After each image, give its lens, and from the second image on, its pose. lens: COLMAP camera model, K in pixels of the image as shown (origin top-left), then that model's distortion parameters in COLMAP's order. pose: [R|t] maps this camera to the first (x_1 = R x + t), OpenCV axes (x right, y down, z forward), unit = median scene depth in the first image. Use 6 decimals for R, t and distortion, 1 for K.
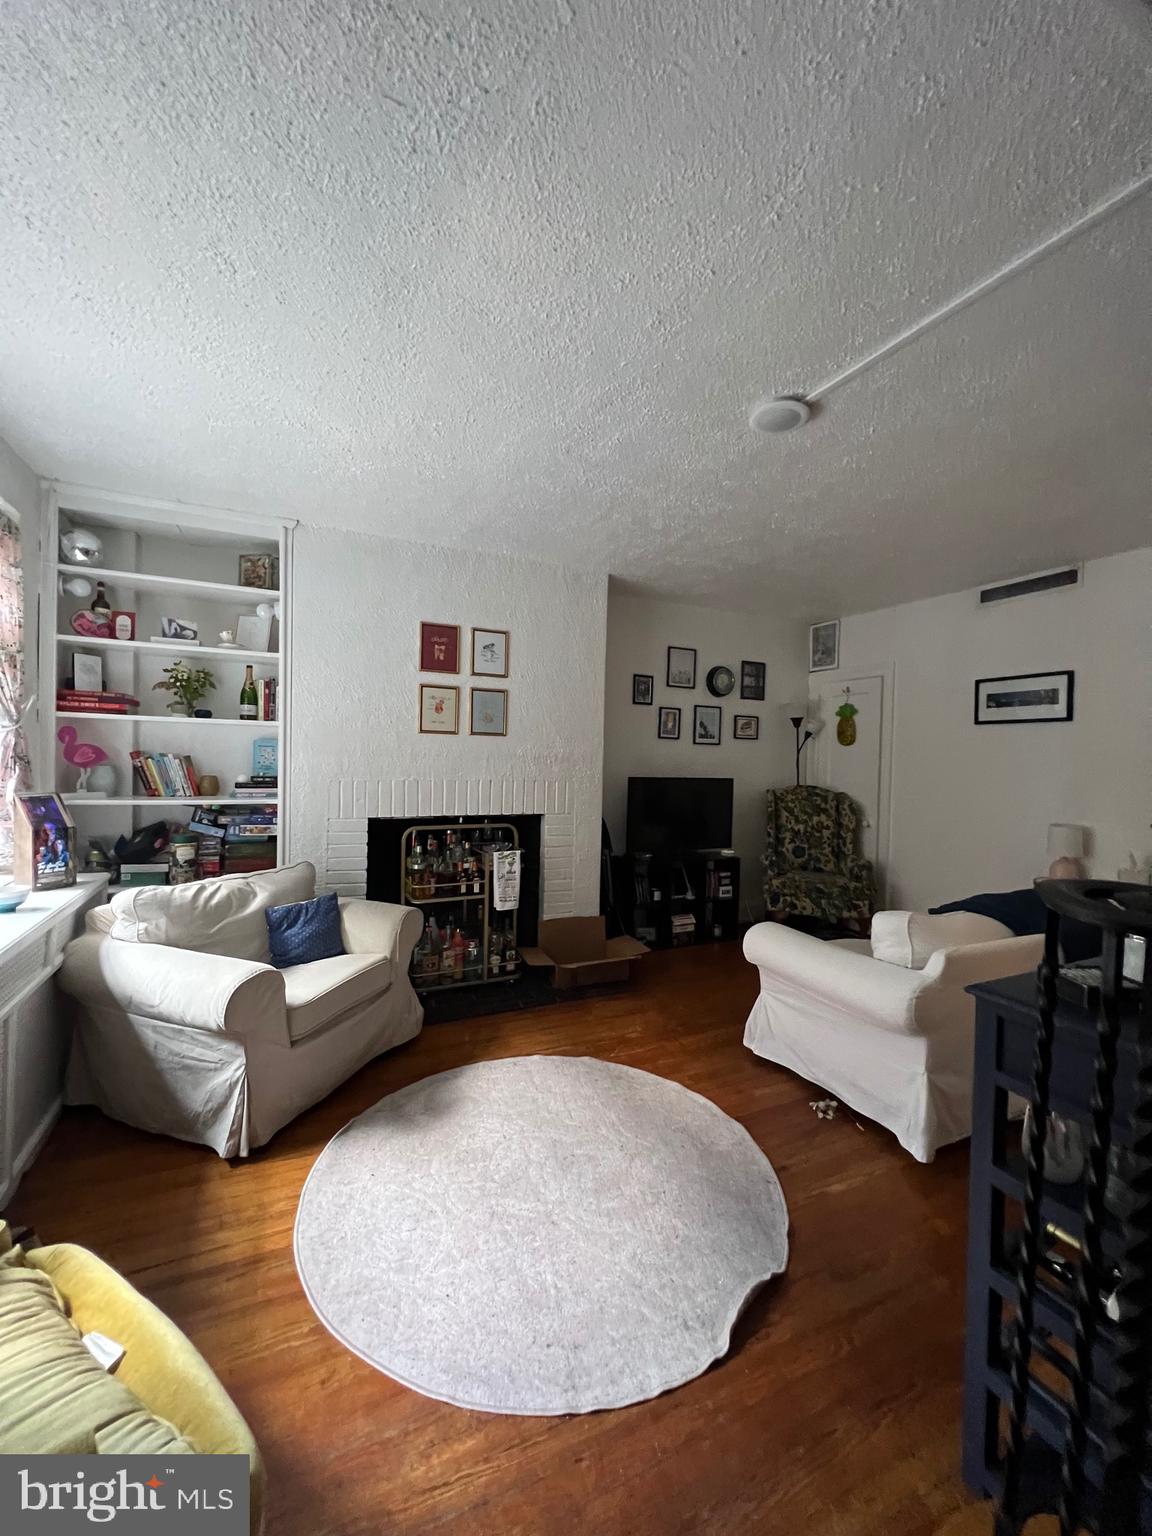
lens RADIAL K [[613.6, 0, 574.6], [0, 613.6, 767.3], [0, 0, 1]] dist [0.001694, 0.000367]
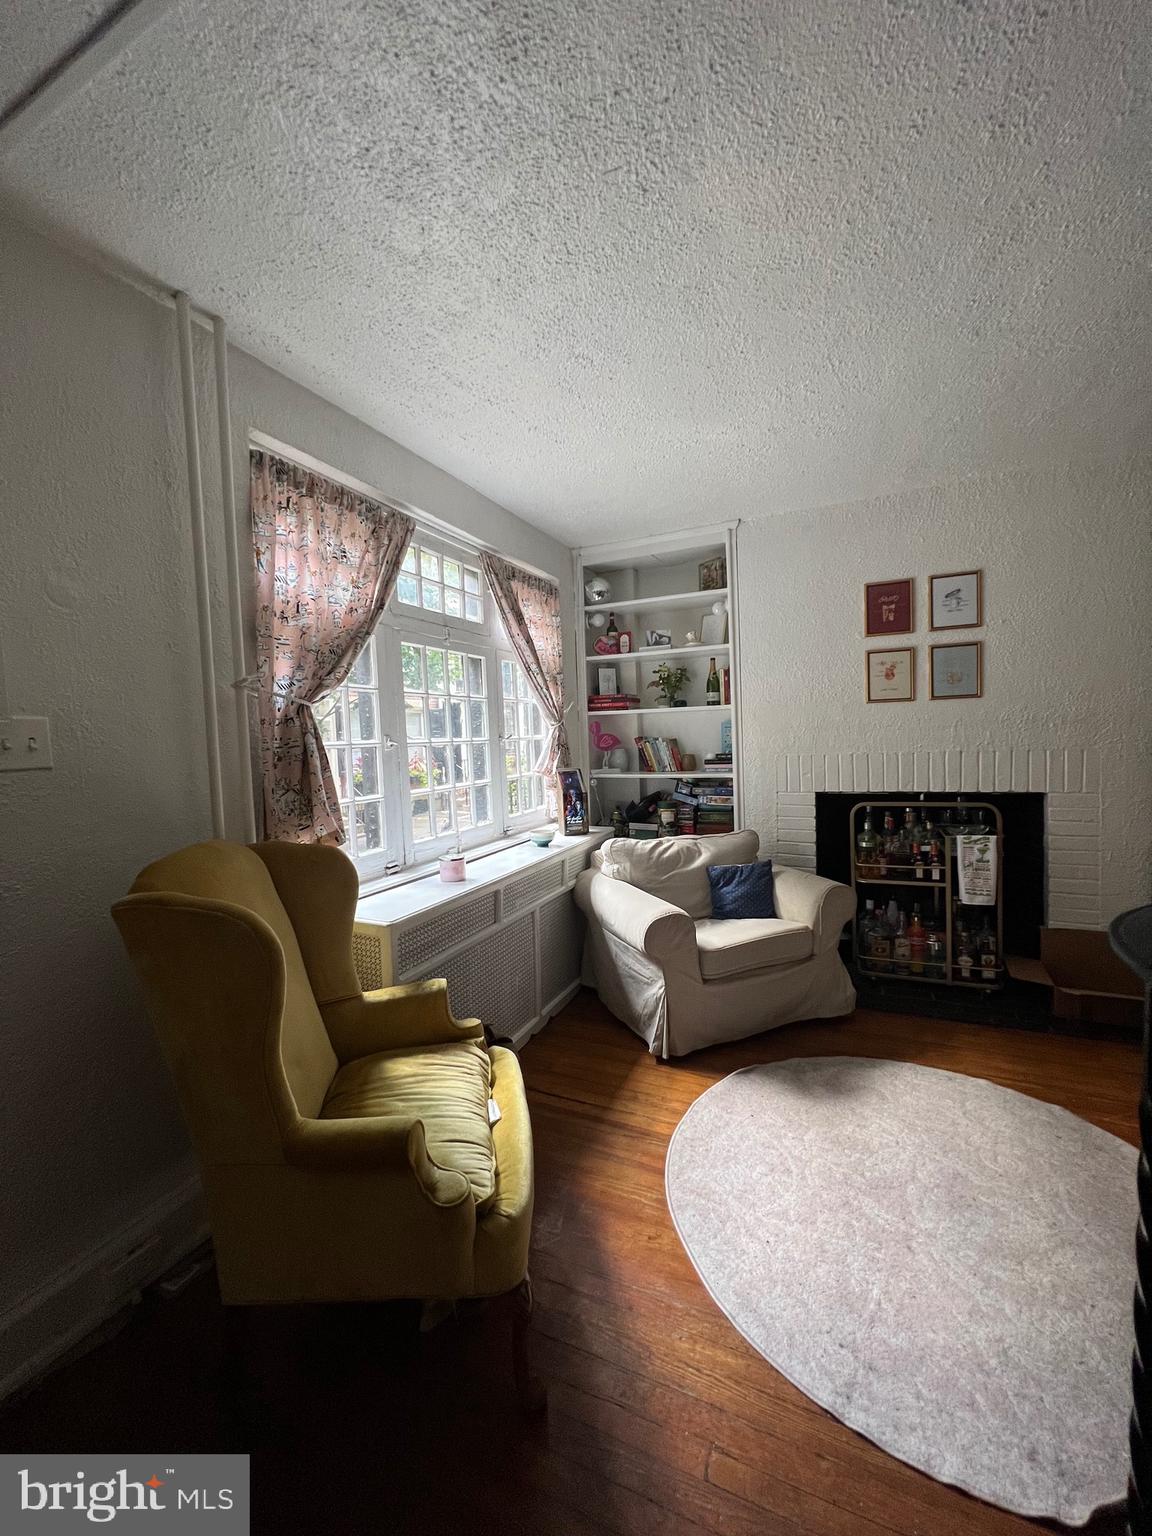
lens RADIAL K [[613.6, 0, 576.9], [0, 613.6, 766.9], [0, 0, 1]] dist [0.001694, 0.000367]
pose [[0.651164, -0.010749, -0.758861, 0.210681], [0.037164, 0.999152, 0.017737, 0.010307], [0.758027, -0.039752, 0.651011, 0.055870]]
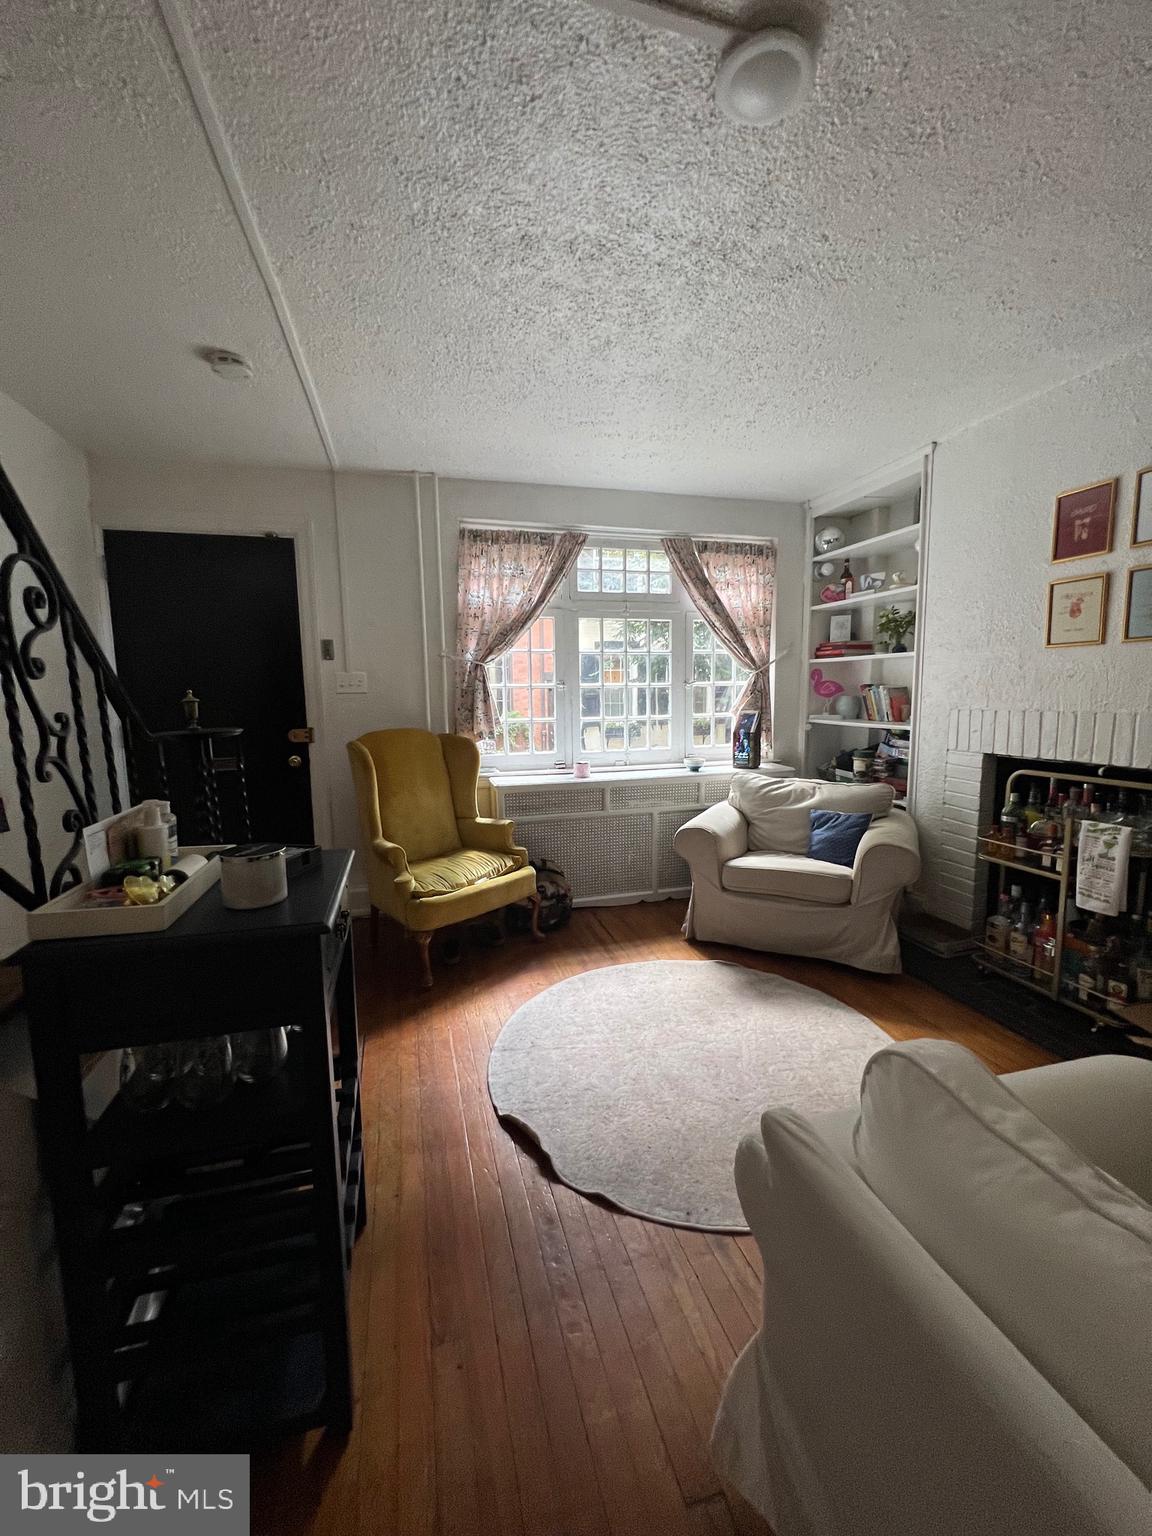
lens RADIAL K [[613.6, 0, 576.3], [0, 613.6, 766.3], [0, 0, 1]] dist [0.001694, 0.000367]
pose [[-0.156343, 0.098889, -0.982740, 0.738149], [-0.010114, 0.994763, 0.101708, 0.021829], [0.987651, 0.025840, -0.154524, 0.677461]]
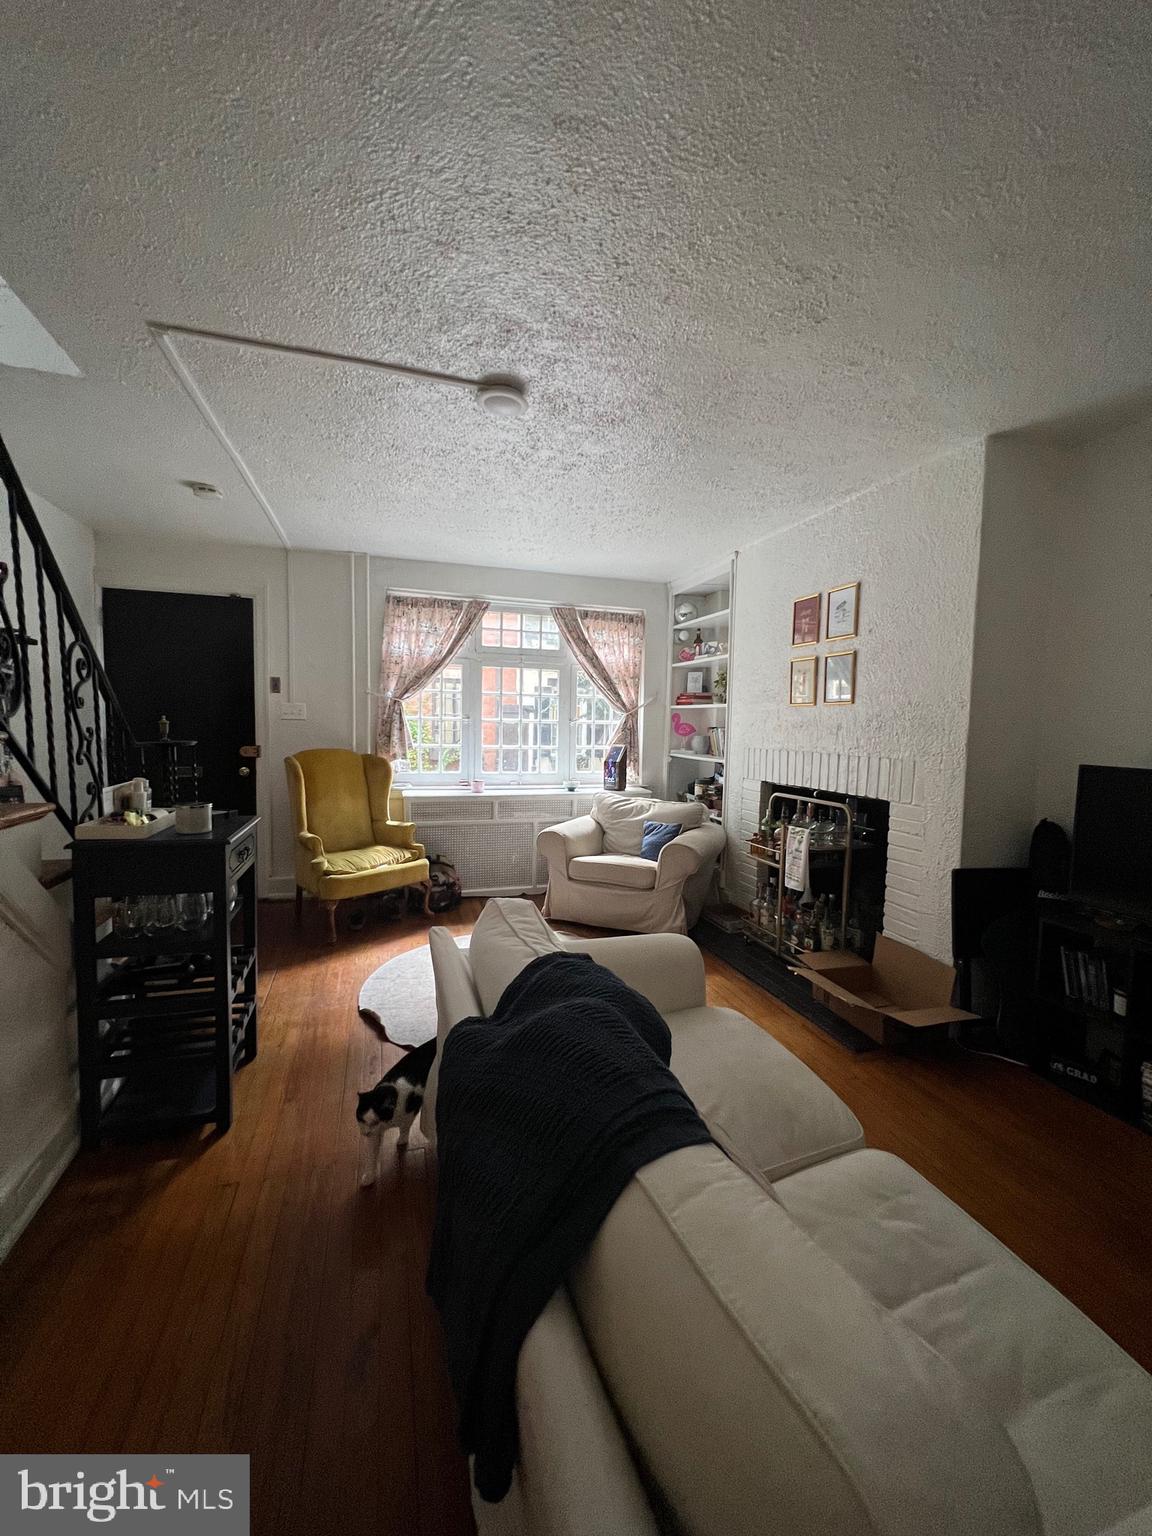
lens RADIAL K [[613.6, 0, 575.4], [0, 613.6, 766.3], [0, 0, 1]] dist [0.001694, 0.000367]
pose [[-0.121063, 0.042950, -0.991715, 1.051638], [-0.044935, 0.997802, 0.048699, 0.015913], [0.991627, 0.050459, -0.118866, 0.943337]]
